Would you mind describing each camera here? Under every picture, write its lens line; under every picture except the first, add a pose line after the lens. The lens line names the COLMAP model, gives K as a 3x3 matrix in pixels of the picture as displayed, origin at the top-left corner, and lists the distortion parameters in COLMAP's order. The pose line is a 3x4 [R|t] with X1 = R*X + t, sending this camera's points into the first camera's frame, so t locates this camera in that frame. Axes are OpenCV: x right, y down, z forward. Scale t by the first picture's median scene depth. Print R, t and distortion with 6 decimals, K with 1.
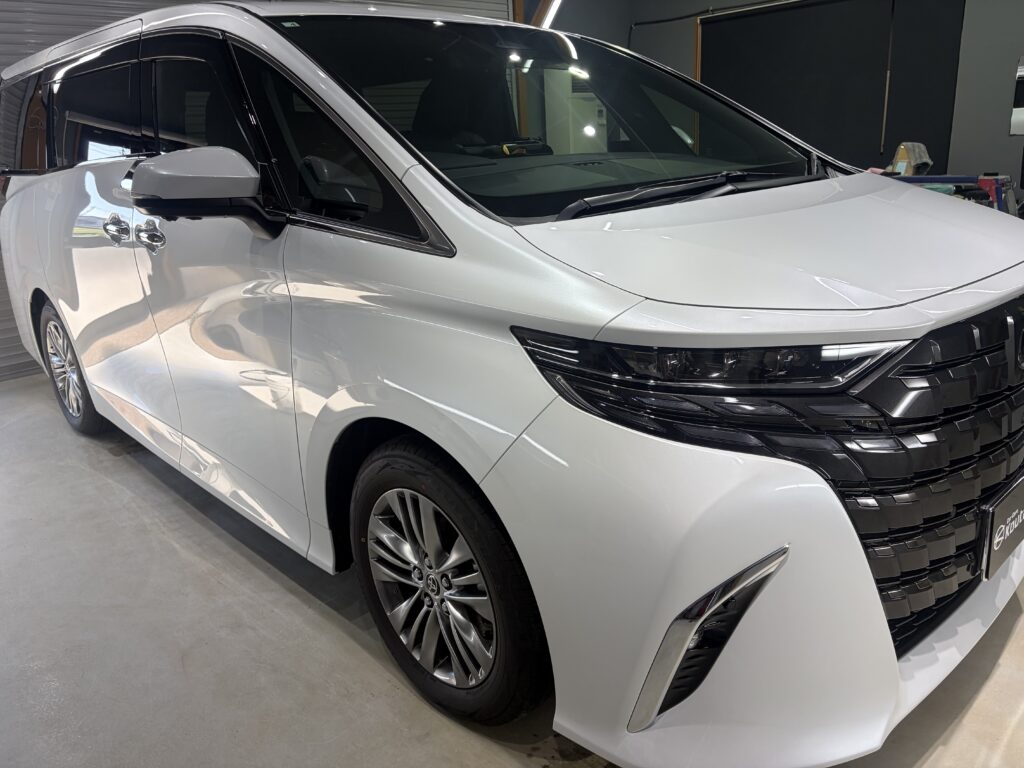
lens RADIAL K [[800.4, 0, 512.0], [0, 800.4, 384.0], [0, 0, 1]] dist [0.052832, -0.072012]
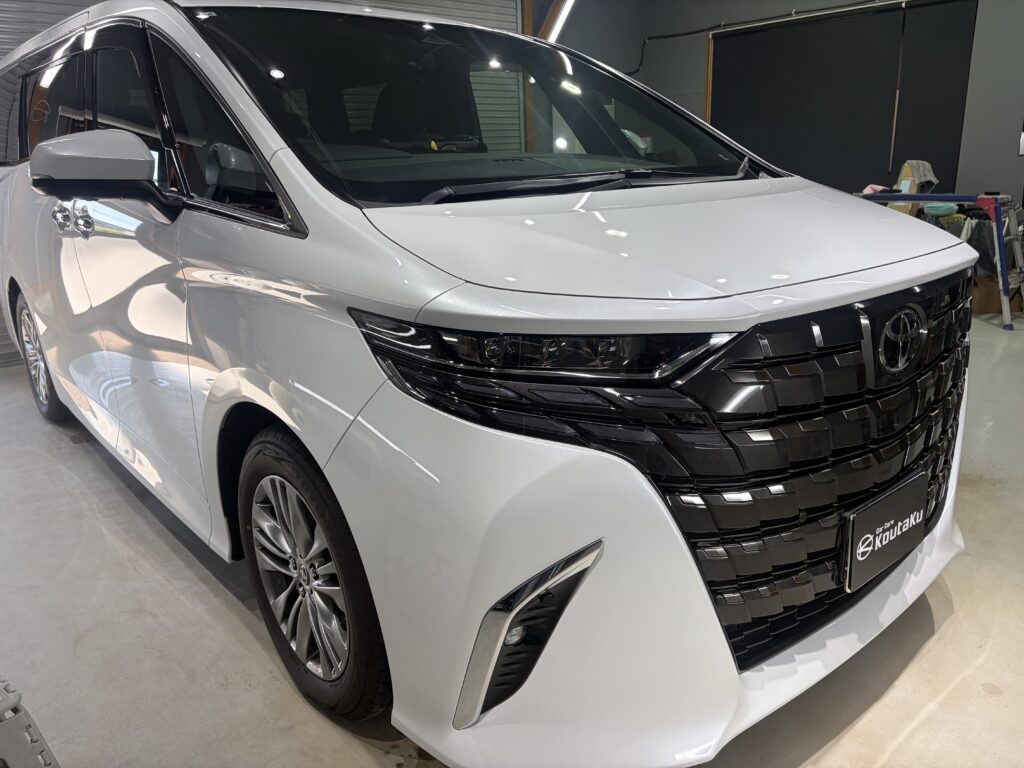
lens RADIAL K [[798.3, 0, 517.6], [0, 798.3, 381.9], [0, 0, 1]] dist [0.054118, -0.070418]
pose [[0.998591, 0.034688, -0.040167, 0.189968], [-0.035500, 0.999176, -0.019693, 0.022905], [0.039450, 0.021091, 0.998999, 0.019468]]
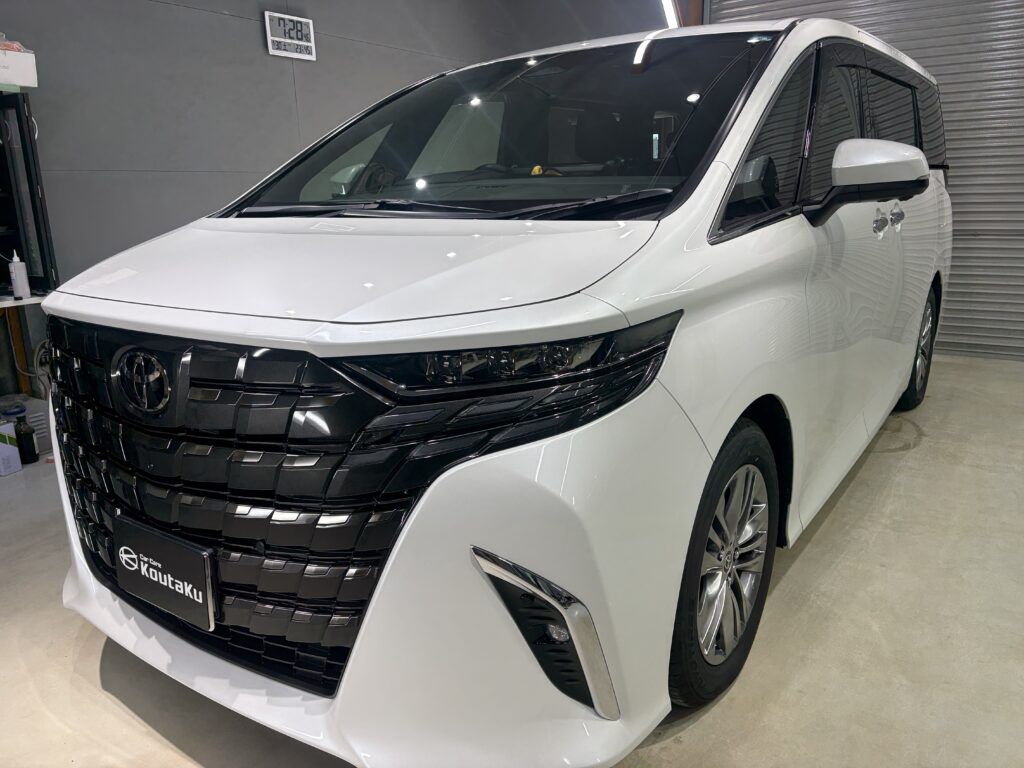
lens RADIAL K [[798.3, 0, 517.6], [0, 798.3, 381.9], [0, 0, 1]] dist [0.054118, -0.070418]
pose [[0.176284, 0.270264, -0.946510, 1.379886], [-0.268090, 0.938401, 0.218018, -0.326987], [0.947128, 0.215317, 0.237881, 1.012625]]
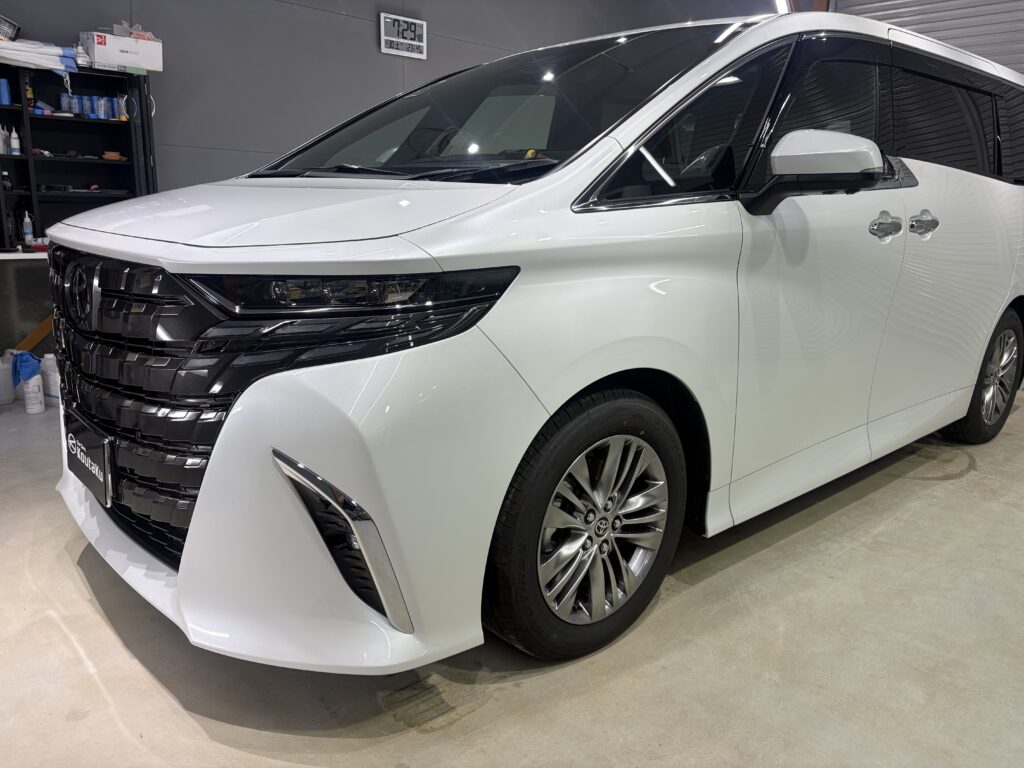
lens RADIAL K [[798.3, 0, 517.6], [0, 798.3, 381.9], [0, 0, 1]] dist [0.054118, -0.070418]
pose [[-0.054542, 0.260654, -0.963890, 1.486644], [-0.315977, 0.911214, 0.264289, -0.376561], [0.947198, 0.318982, 0.032661, 1.351567]]
